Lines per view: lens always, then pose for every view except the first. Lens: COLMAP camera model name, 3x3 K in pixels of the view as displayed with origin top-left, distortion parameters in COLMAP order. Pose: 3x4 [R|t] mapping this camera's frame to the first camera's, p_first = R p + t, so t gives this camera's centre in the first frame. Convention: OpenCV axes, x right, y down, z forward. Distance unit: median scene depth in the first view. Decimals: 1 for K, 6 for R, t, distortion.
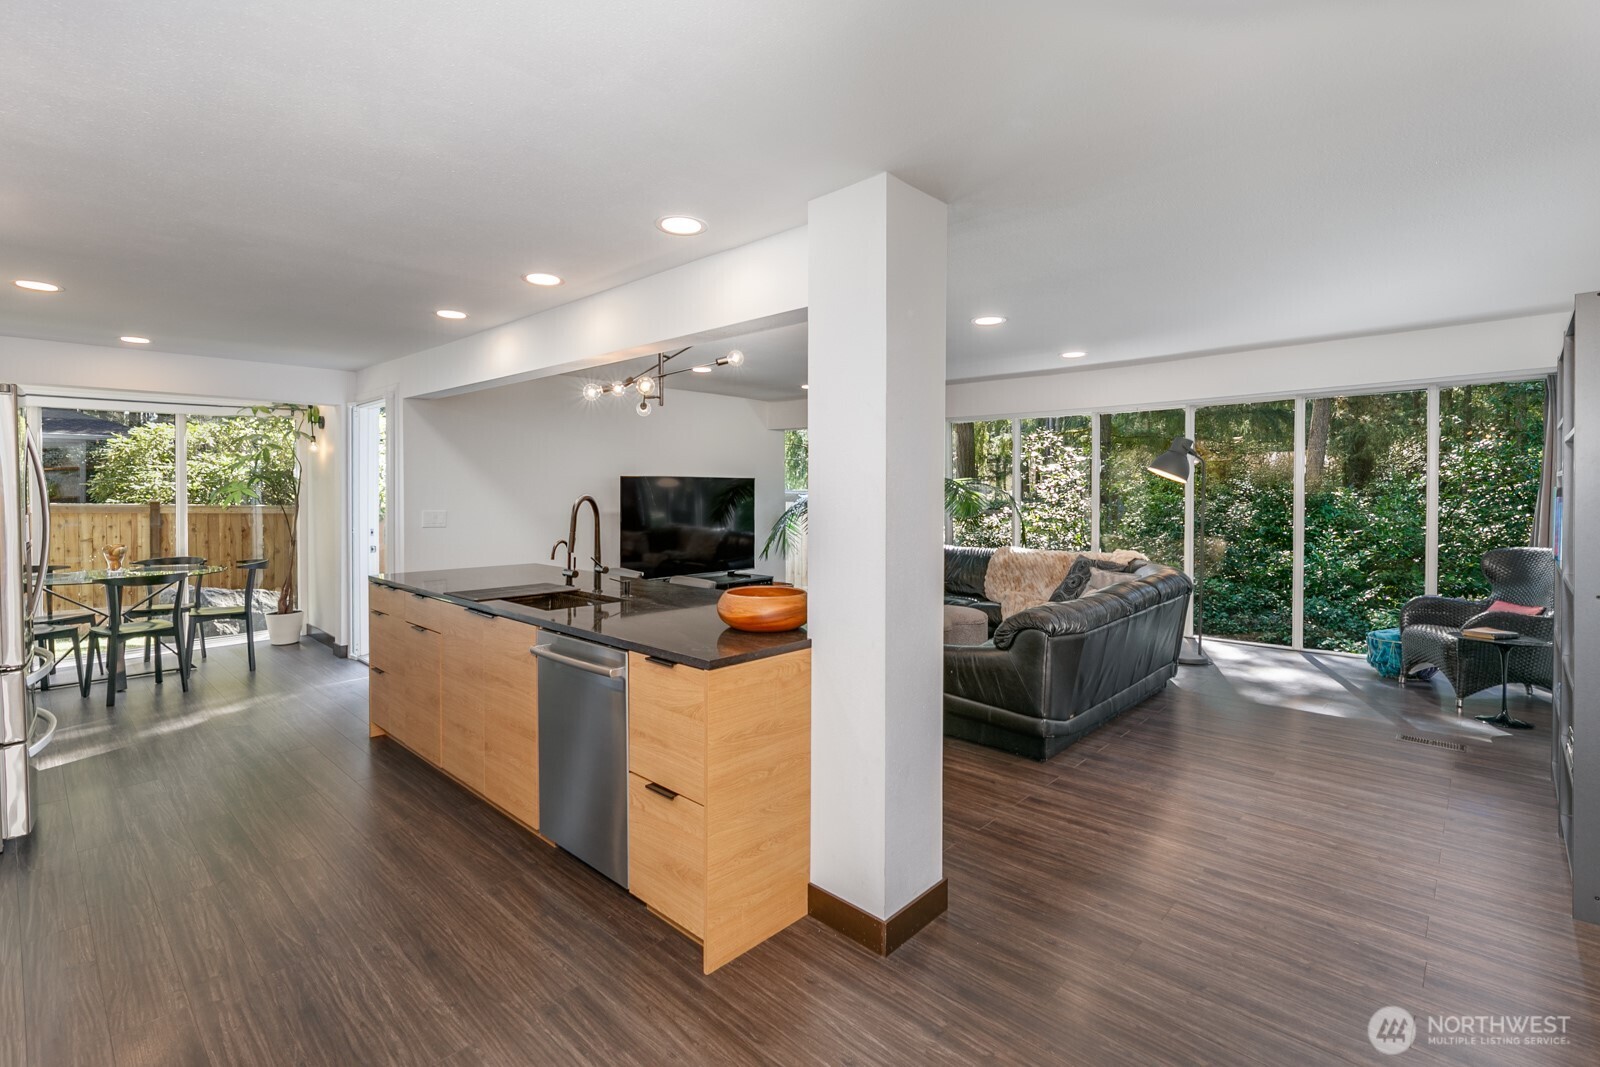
lens RADIAL K [[738.5, 0, 785.0], [0, 738.5, 497.3], [0, 0, 1]] dist [-0.000200, -0.000400]
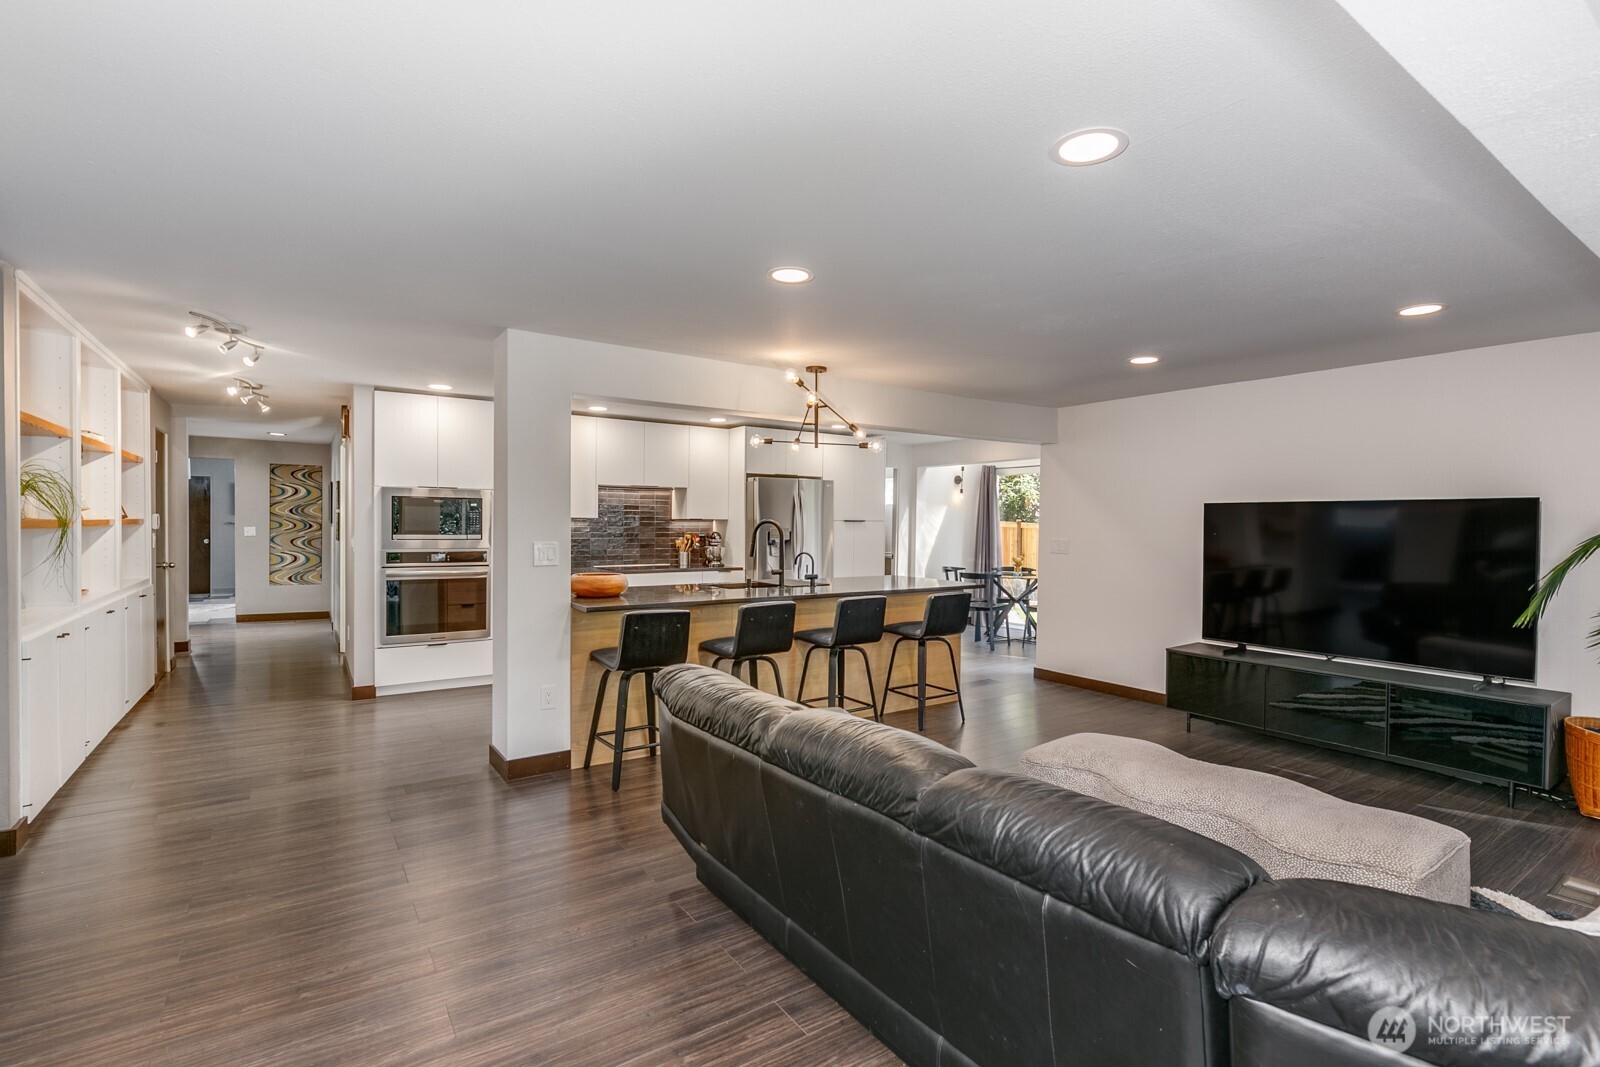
lens RADIAL K [[738.5, 0, 813.8], [0, 738.5, 530.2], [0, 0, 1]] dist [-0.000200, -0.000400]
pose [[-0.197446, 0.002916, -0.980309, 0.374822], [-0.020659, 0.999761, 0.007135, 0.003187], [0.980096, 0.021661, -0.197339, 0.450617]]
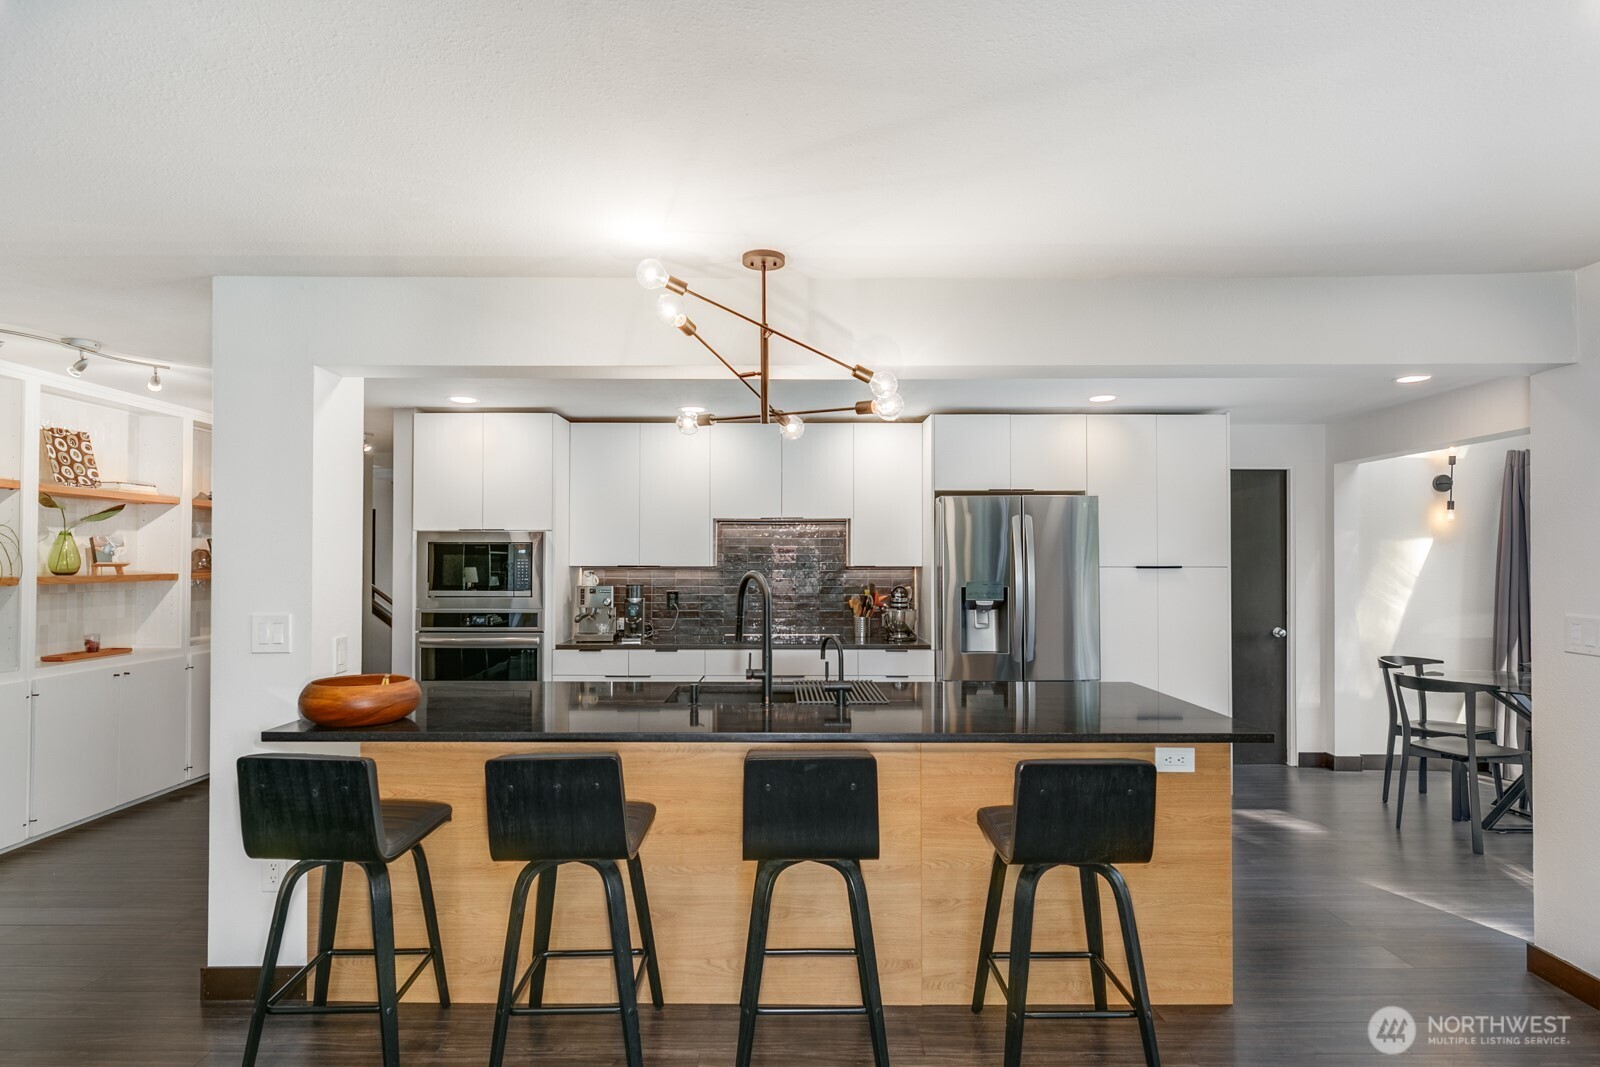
lens RADIAL K [[838.2, 0, 798.7], [0, 838.2, 539.7], [0, 0, 1]] dist [0.003728, -0.000788]
pose [[-0.724651, -0.024316, -0.688687, 0.097625], [-0.012359, 0.999675, -0.022292, -0.004433], [0.689005, -0.007642, -0.724716, 0.544682]]
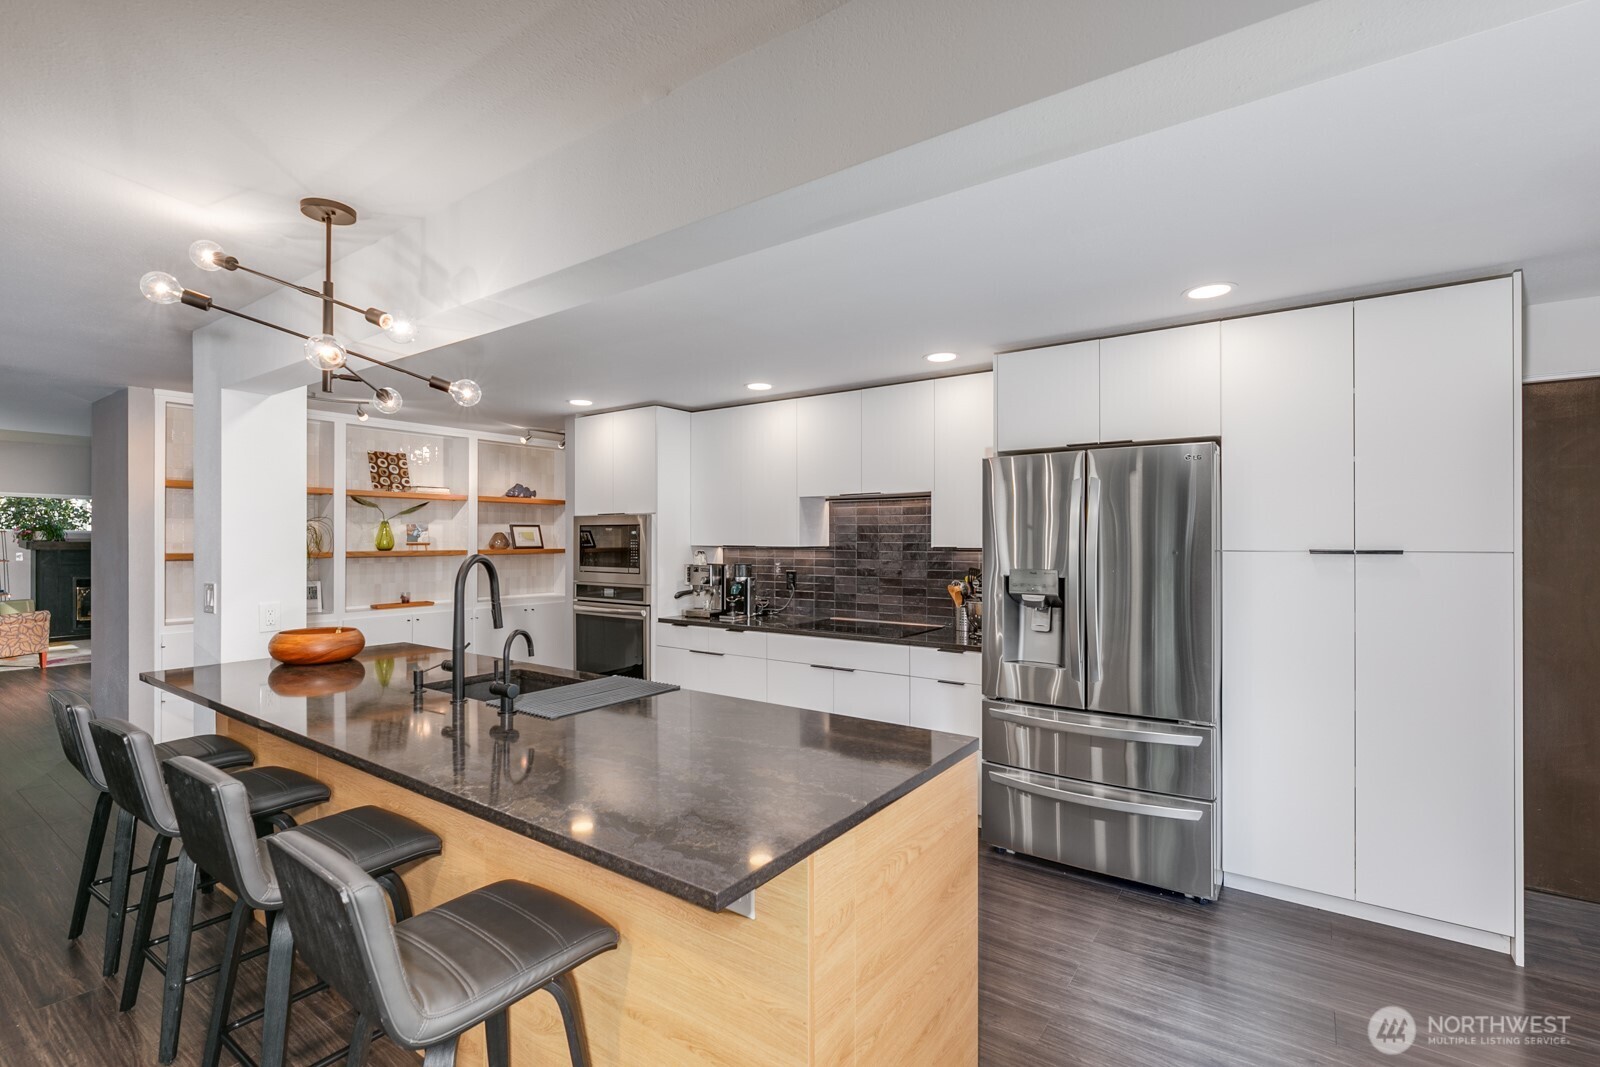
lens RADIAL K [[738.5, 0, 787.6], [0, 738.5, 532.0], [0, 0, 1]] dist [-0.000200, -0.000400]
pose [[-0.991310, -0.006672, -0.131379, -0.151206], [-0.006722, 0.999977, -0.000062, -0.007480], [0.131377, 0.000822, -0.991332, 0.568481]]
